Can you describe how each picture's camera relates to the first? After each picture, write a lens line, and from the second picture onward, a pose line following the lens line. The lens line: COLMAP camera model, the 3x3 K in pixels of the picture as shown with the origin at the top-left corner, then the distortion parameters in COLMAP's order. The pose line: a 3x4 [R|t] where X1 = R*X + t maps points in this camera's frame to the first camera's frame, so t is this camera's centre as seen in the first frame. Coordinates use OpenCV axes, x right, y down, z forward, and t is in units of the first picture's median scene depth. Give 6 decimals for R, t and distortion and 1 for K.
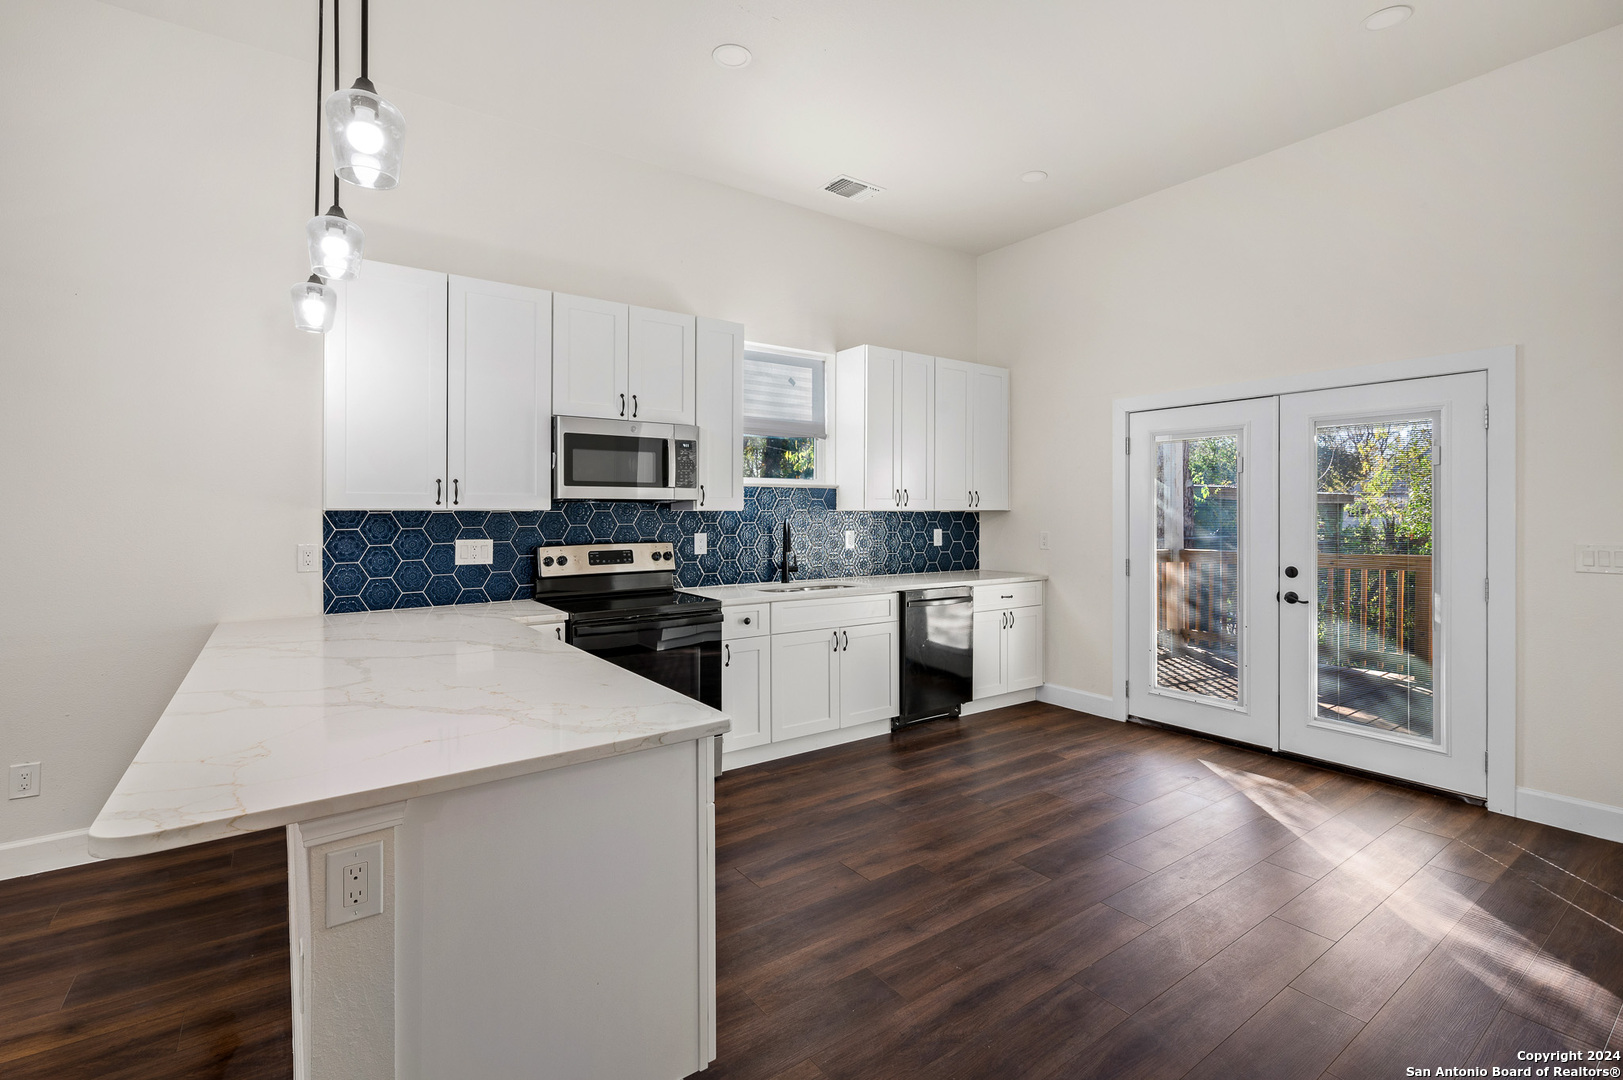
lens RADIAL K [[732.9, 0, 813.5], [0, 732.9, 510.9], [0, 0, 1]] dist [-0.003457, 0.000039]
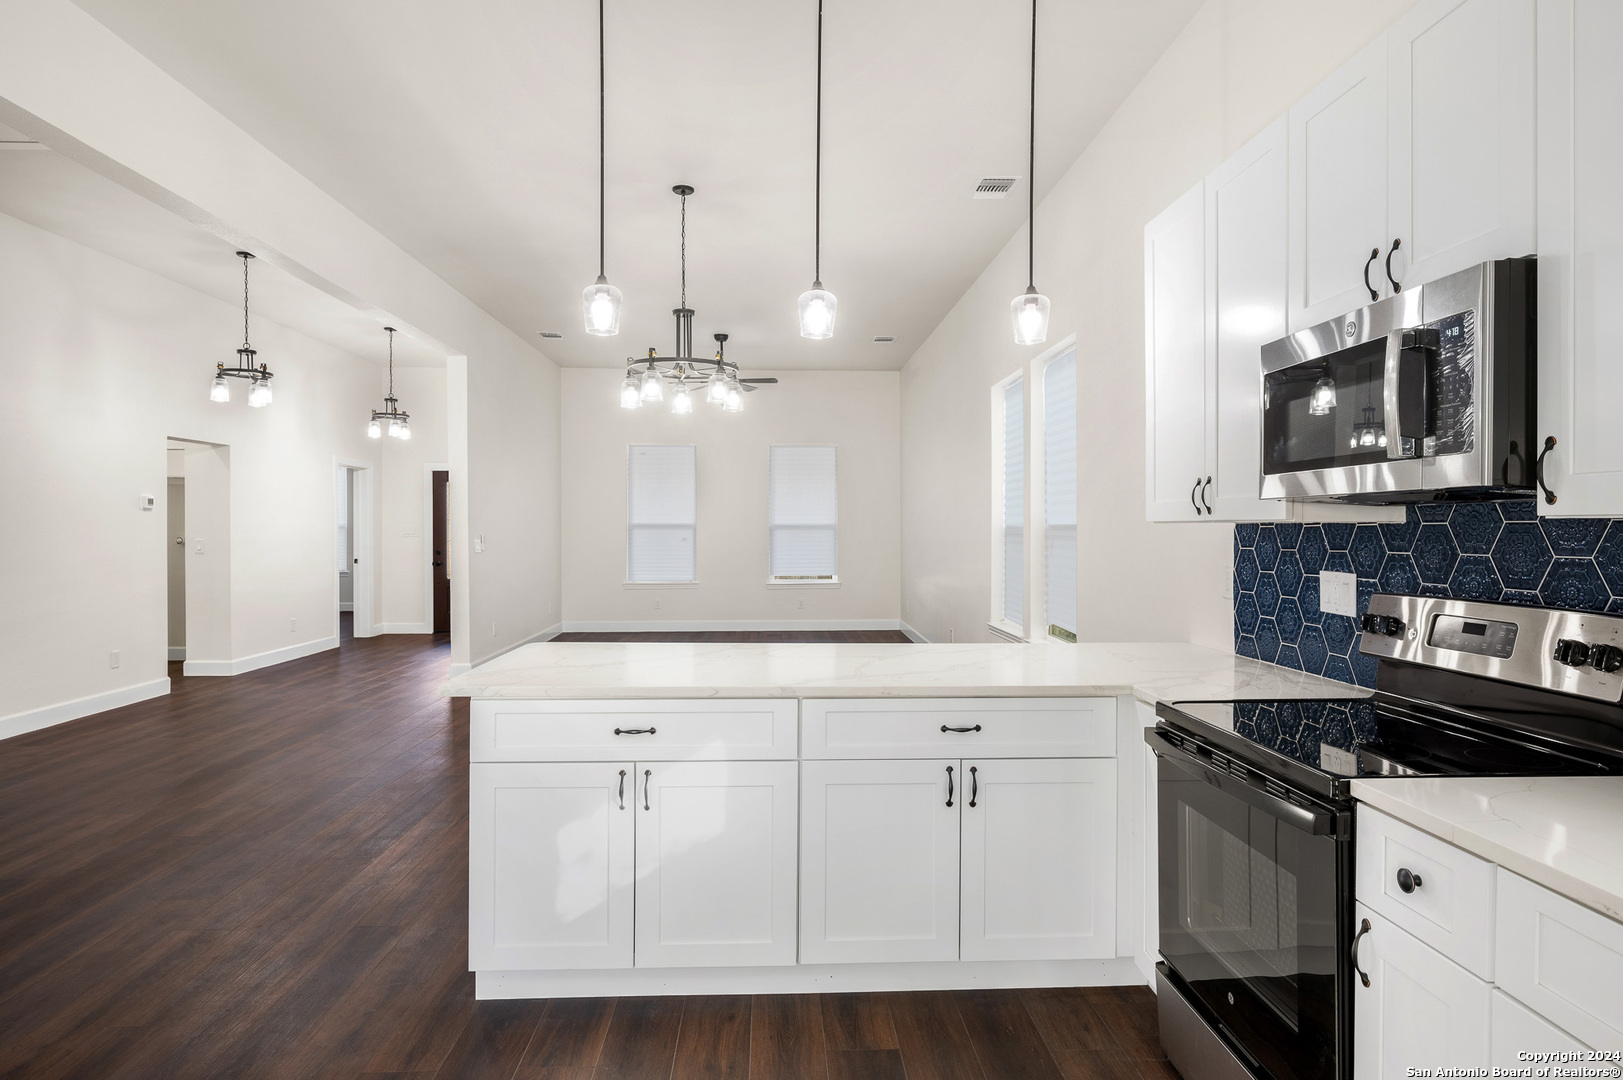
lens RADIAL K [[909.9, 0, 824.8], [0, 909.9, 536.6], [0, 0, 1]] dist [-0.000970, -0.002818]
pose [[-0.534312, 0.008542, -0.845244, 0.327742], [0.003303, 0.999962, 0.008017, 0.003412], [0.845281, 0.001491, -0.534320, 0.923805]]
